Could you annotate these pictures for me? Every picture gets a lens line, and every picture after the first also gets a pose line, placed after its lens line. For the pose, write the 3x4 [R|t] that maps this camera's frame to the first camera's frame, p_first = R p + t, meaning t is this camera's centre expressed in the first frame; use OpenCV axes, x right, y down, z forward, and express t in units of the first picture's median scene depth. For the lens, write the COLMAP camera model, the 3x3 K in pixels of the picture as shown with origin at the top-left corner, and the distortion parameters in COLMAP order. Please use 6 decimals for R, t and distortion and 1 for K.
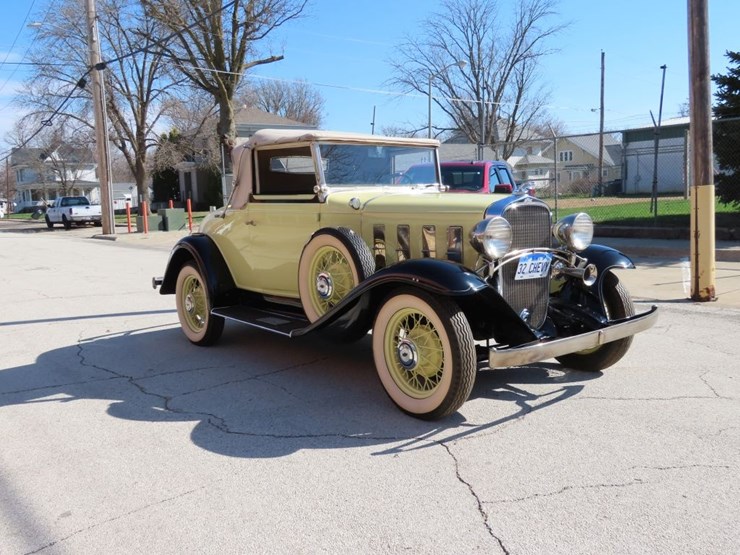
lens RADIAL K [[683.1, 0, 375.6], [0, 683.1, 279.1], [0, 0, 1]] dist [0.002345, 0.000000]
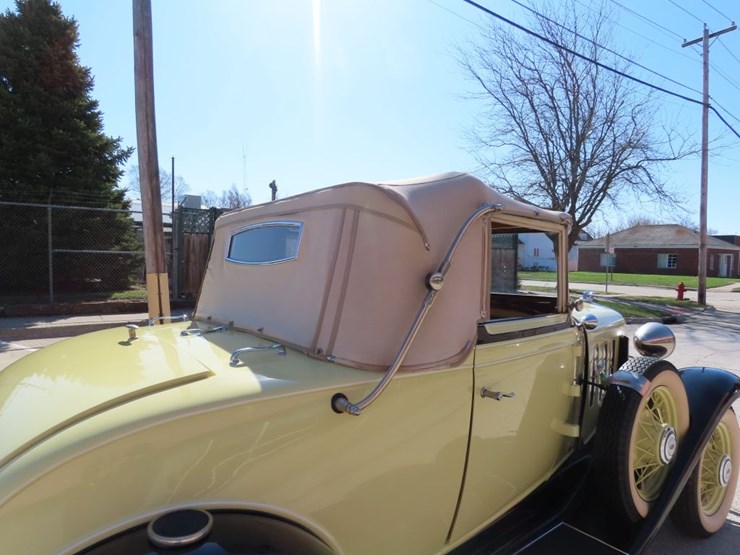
lens RADIAL K [[466.8, 0, 372.6], [0, 466.8, 277.3], [0, 0, 1]] dist [0.009566, -0.010143]
pose [[0.027922, -0.000423, 0.999610, -0.512248], [0.097598, 0.995223, -0.002305, -0.173951], [-0.994834, 0.097624, 0.027830, 1.165749]]
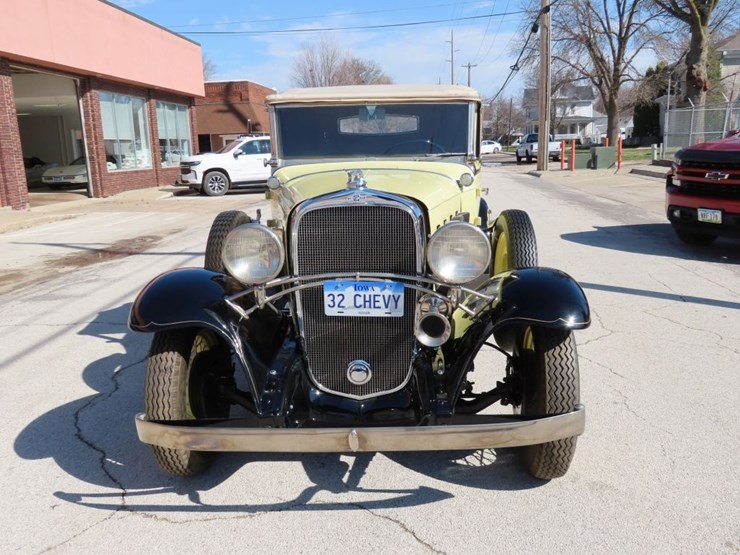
lens RADIAL K [[623.9, 0, 374.8], [0, 623.9, 281.2], [0, 0, 1]] dist [0.009237, -0.014699]
pose [[0.742551, 0.149361, -0.652924, 0.548573], [-0.071526, 0.986928, 0.144423, -0.107217], [0.665959, -0.060541, 0.743527, 0.495585]]
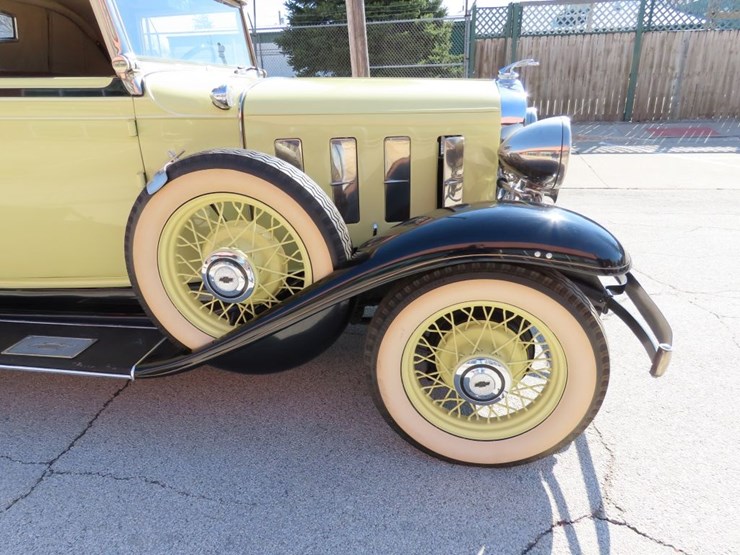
lens RADIAL K [[485.6, 0, 371.5], [0, 485.6, 275.8], [0, 0, 1]] dist [0.013828, -0.006248]
pose [[0.740973, -0.236401, 0.628549, -0.199884], [0.082198, 0.960878, 0.264492, -0.068082], [-0.666485, -0.144316, 0.731417, 0.625915]]
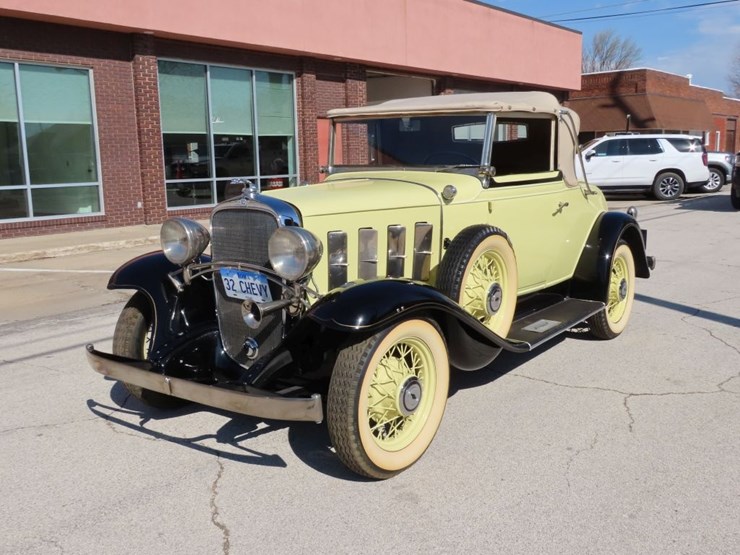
lens RADIAL K [[719.3, 0, 376.9], [0, 719.3, 279.5], [0, 0, 1]] dist [0.012054, 0.000000]
pose [[0.242860, 0.189672, -0.951338, 0.924690], [-0.101385, 0.980291, 0.169562, -0.159098], [0.964749, 0.055272, 0.257303, 0.817261]]
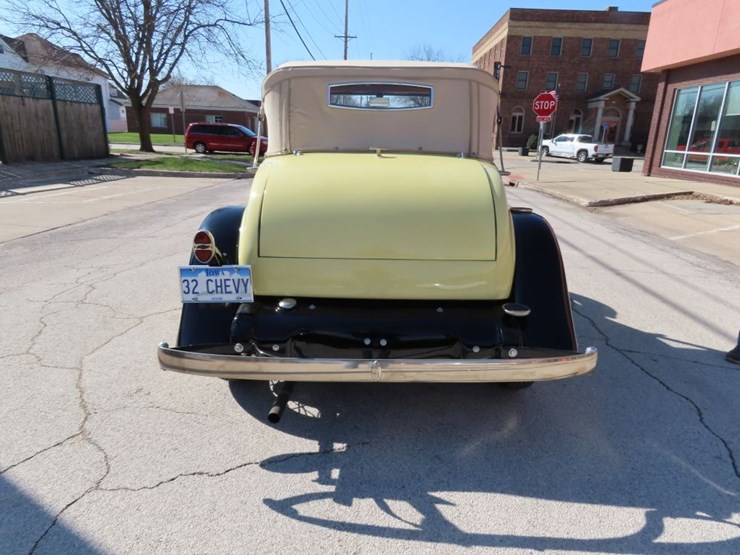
lens RADIAL K [[485.6, 0, 374.7], [0, 485.6, 279.4], [0, 0, 1]] dist [0.013828, -0.006248]
pose [[-0.765252, -0.171559, 0.620449, -0.549236], [0.074072, 0.933963, 0.349608, -0.209815], [-0.639455, 0.313496, -0.702010, 1.763104]]
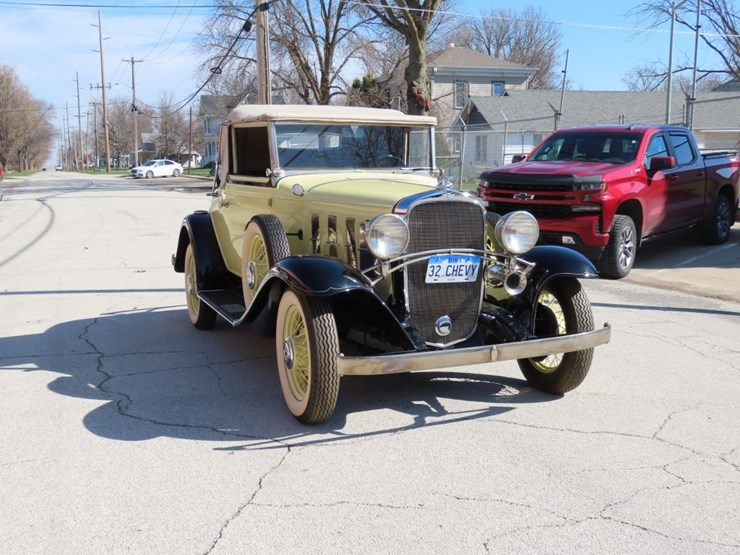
lens RADIAL K [[845.2, 0, 375.9], [0, 845.2, 281.3], [0, 0, 1]] dist [0.006251, 0.000000]
pose [[0.957427, 0.063848, -0.281525, 0.392777], [-0.055778, 0.997772, 0.036594, -0.032809], [0.283235, -0.019333, 0.958856, -0.080080]]
